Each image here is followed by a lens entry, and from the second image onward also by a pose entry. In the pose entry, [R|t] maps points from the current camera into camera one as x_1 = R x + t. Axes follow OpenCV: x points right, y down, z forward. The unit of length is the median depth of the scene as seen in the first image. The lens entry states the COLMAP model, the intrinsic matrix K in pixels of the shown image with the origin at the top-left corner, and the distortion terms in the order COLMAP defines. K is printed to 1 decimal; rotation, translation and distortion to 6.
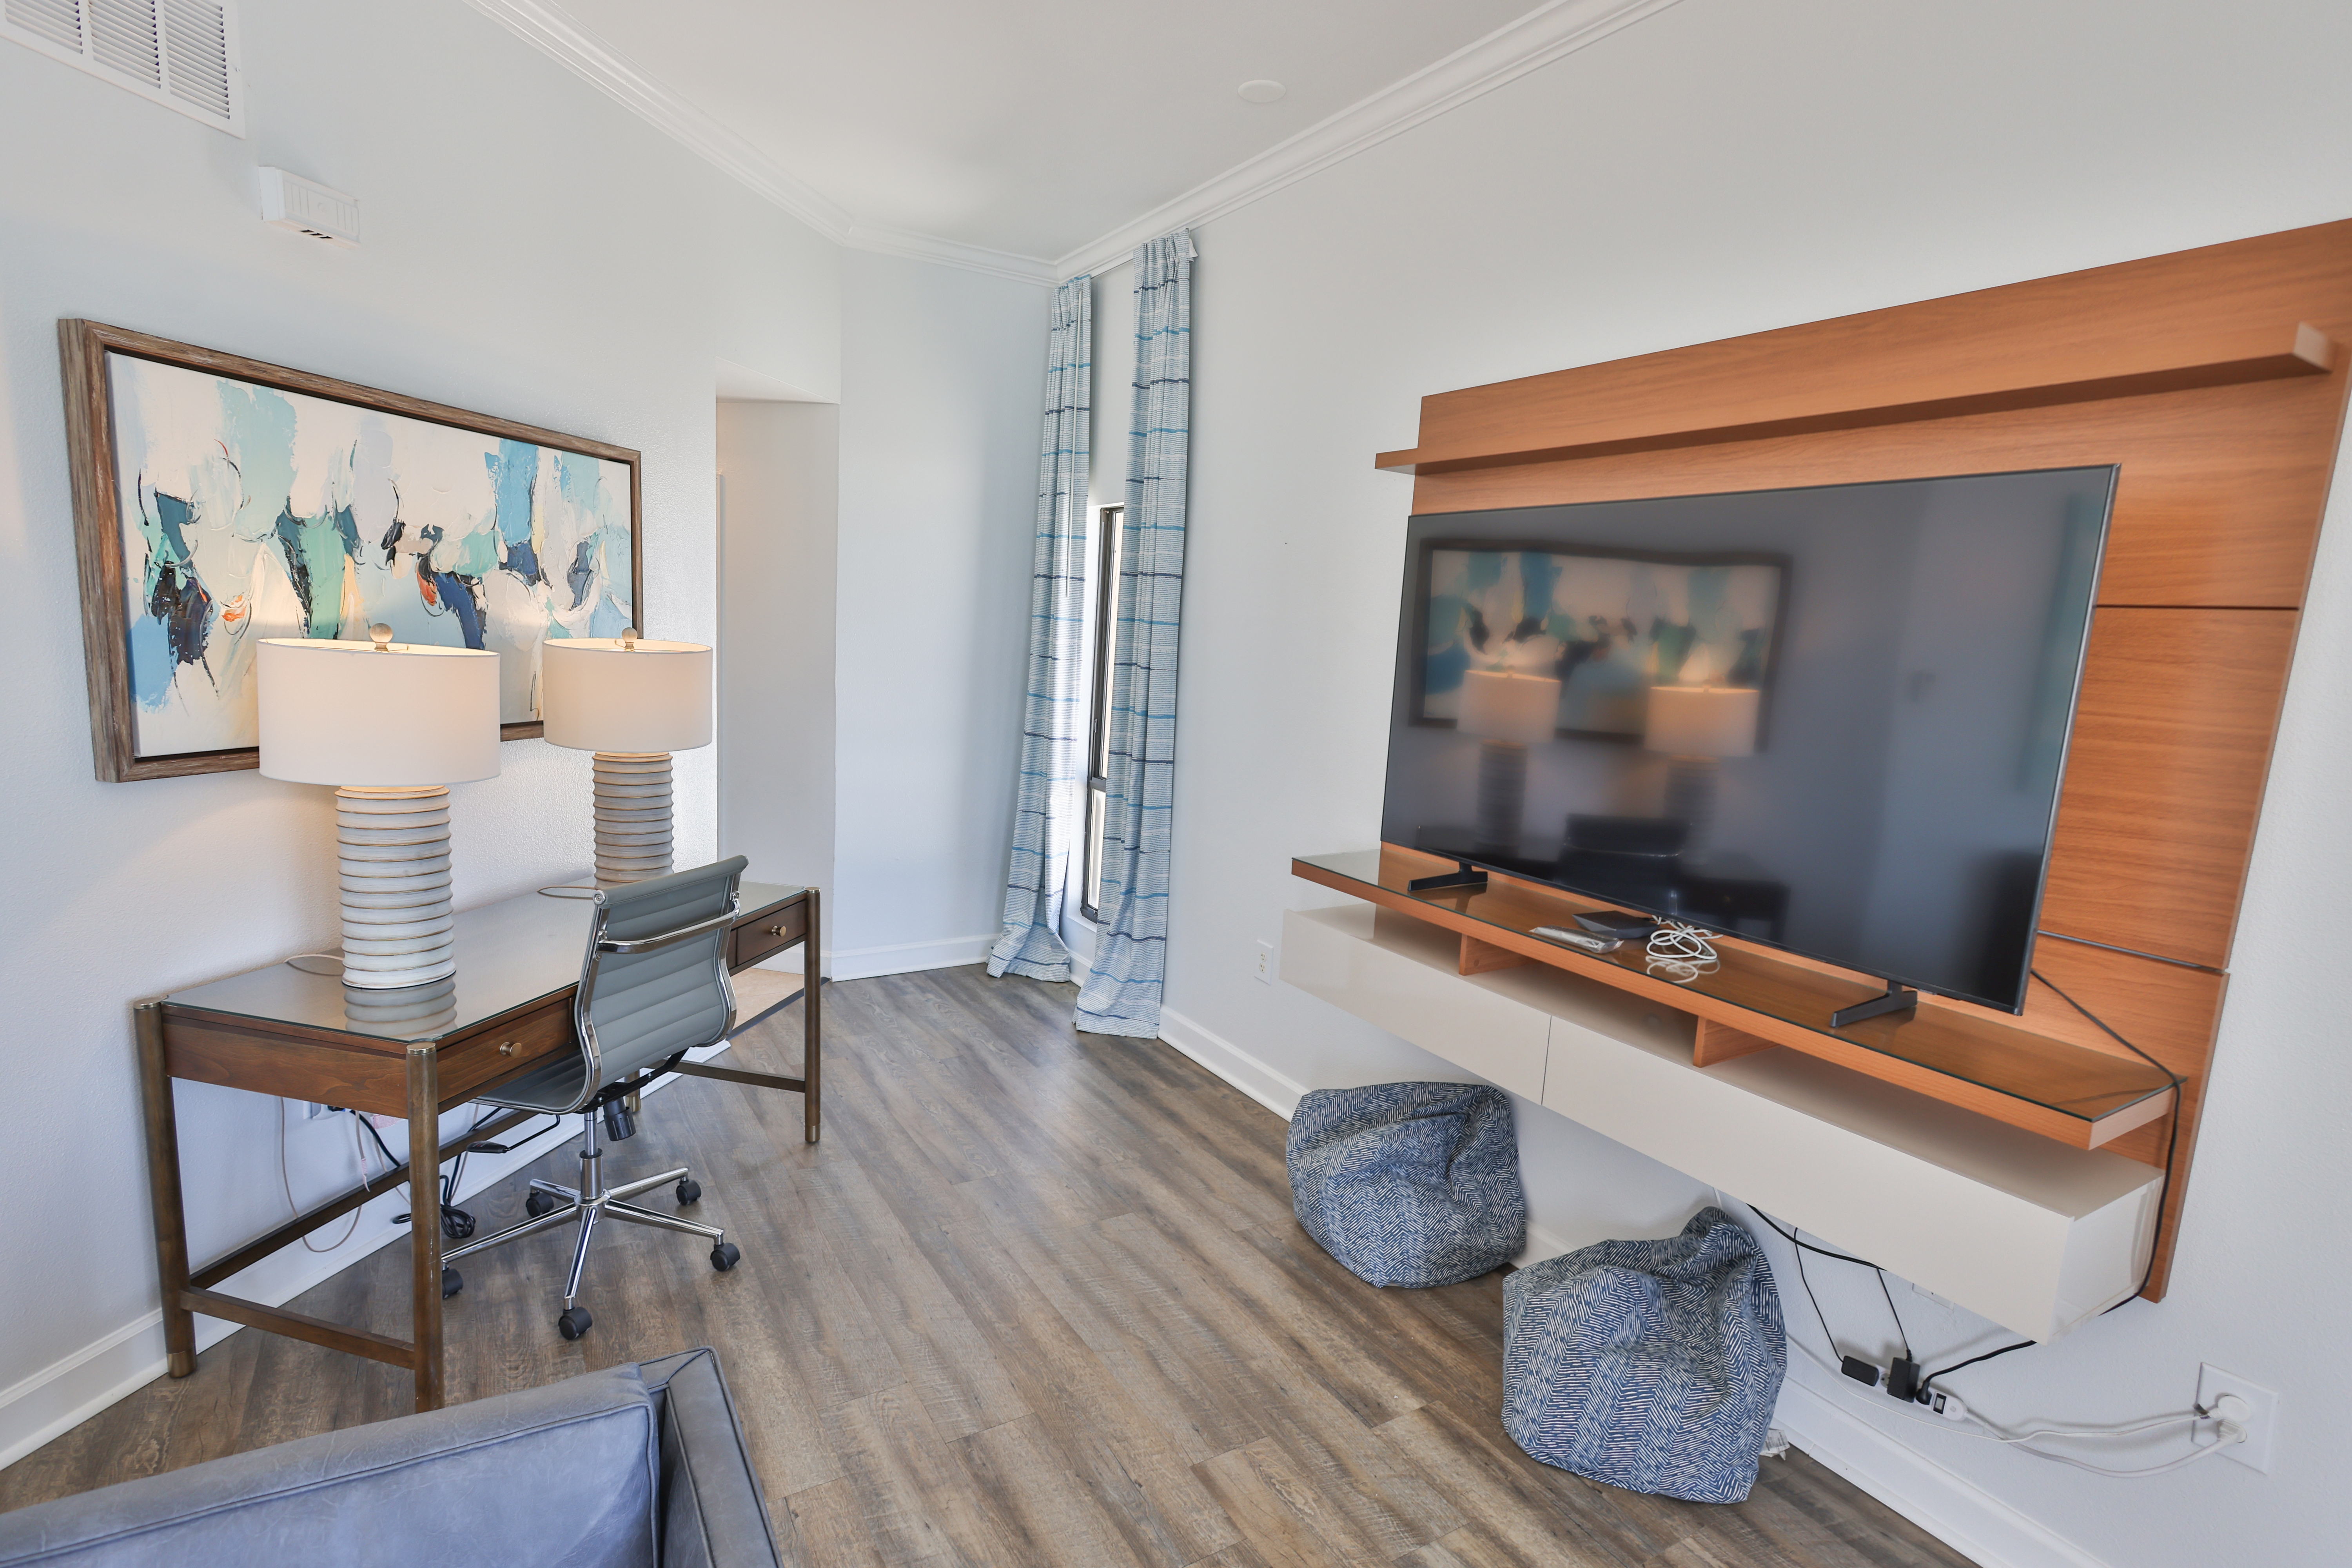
lens RADIAL K [[1160.6, 0, 1167.0], [0, 1160.6, 795.4], [0, 0, 1]] dist [-0.001239, 0.000946]
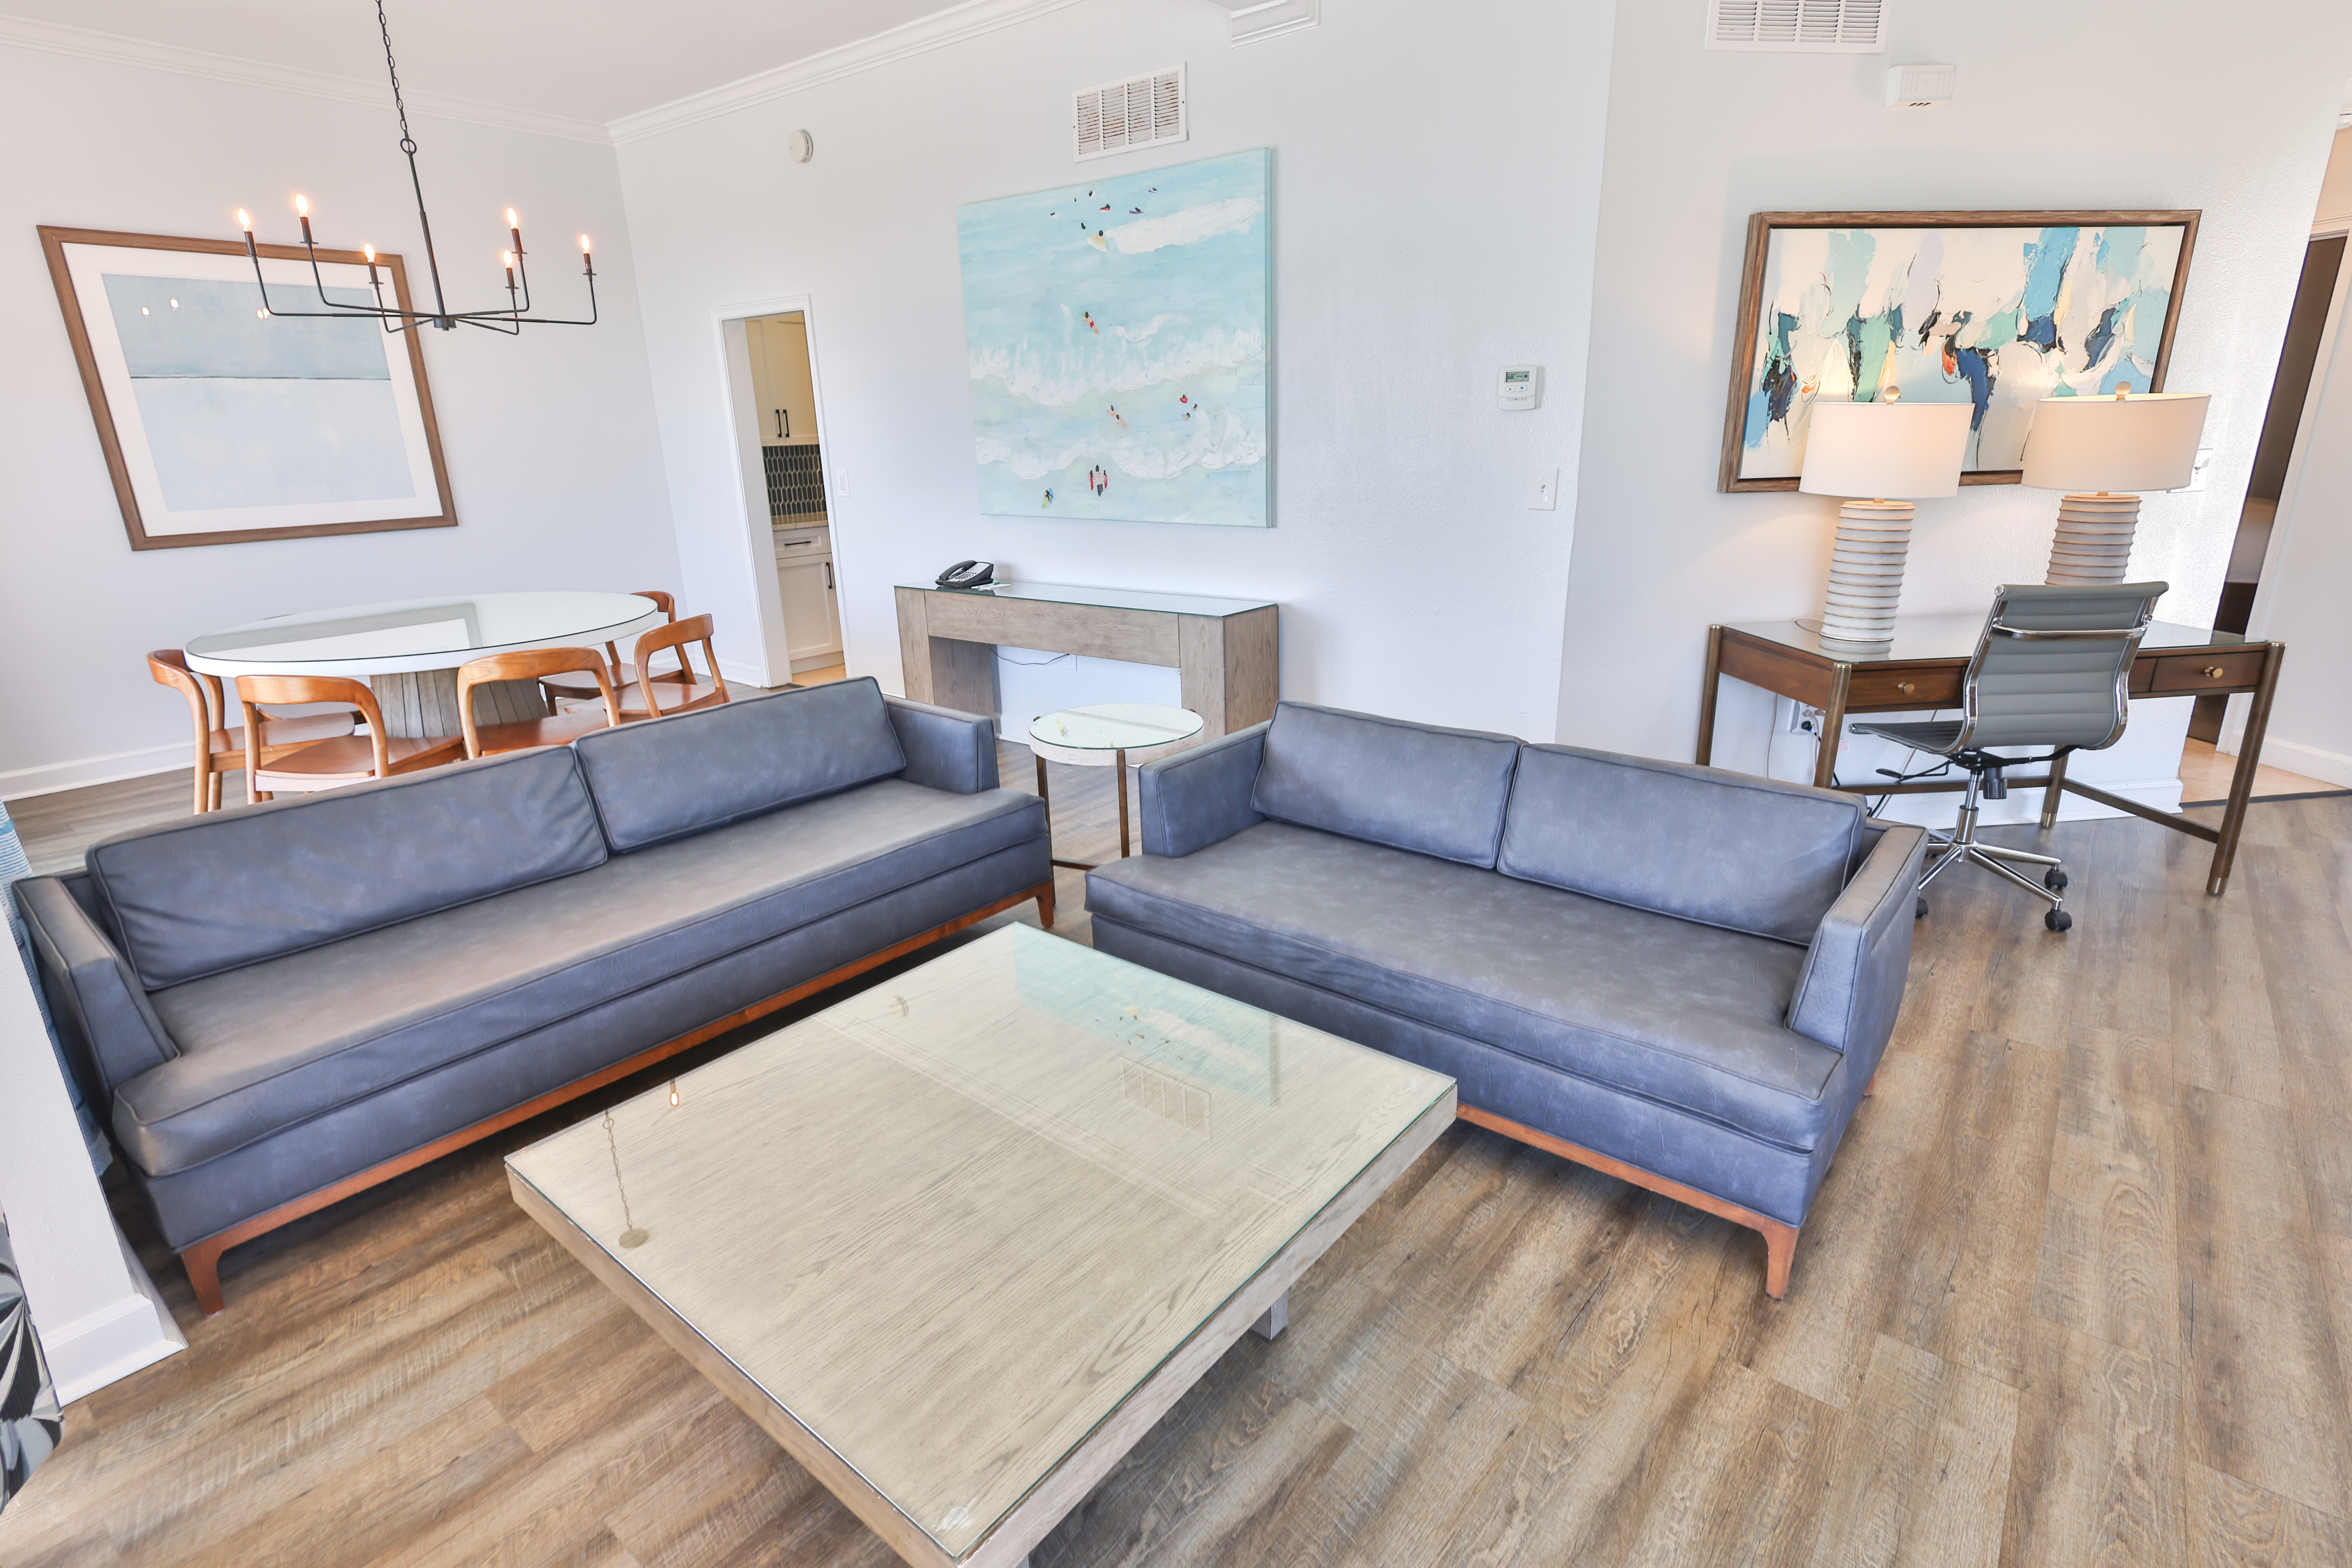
lens RADIAL K [[1160.6, 0, 1167.0], [0, 1160.6, 795.4], [0, 0, 1]] dist [-0.001239, 0.000946]
pose [[0.332051, 0.228030, -0.915284, 0.437438], [-0.097332, 0.973443, 0.207209, 0.129441], [0.938226, 0.020283, 0.345427, -0.323206]]
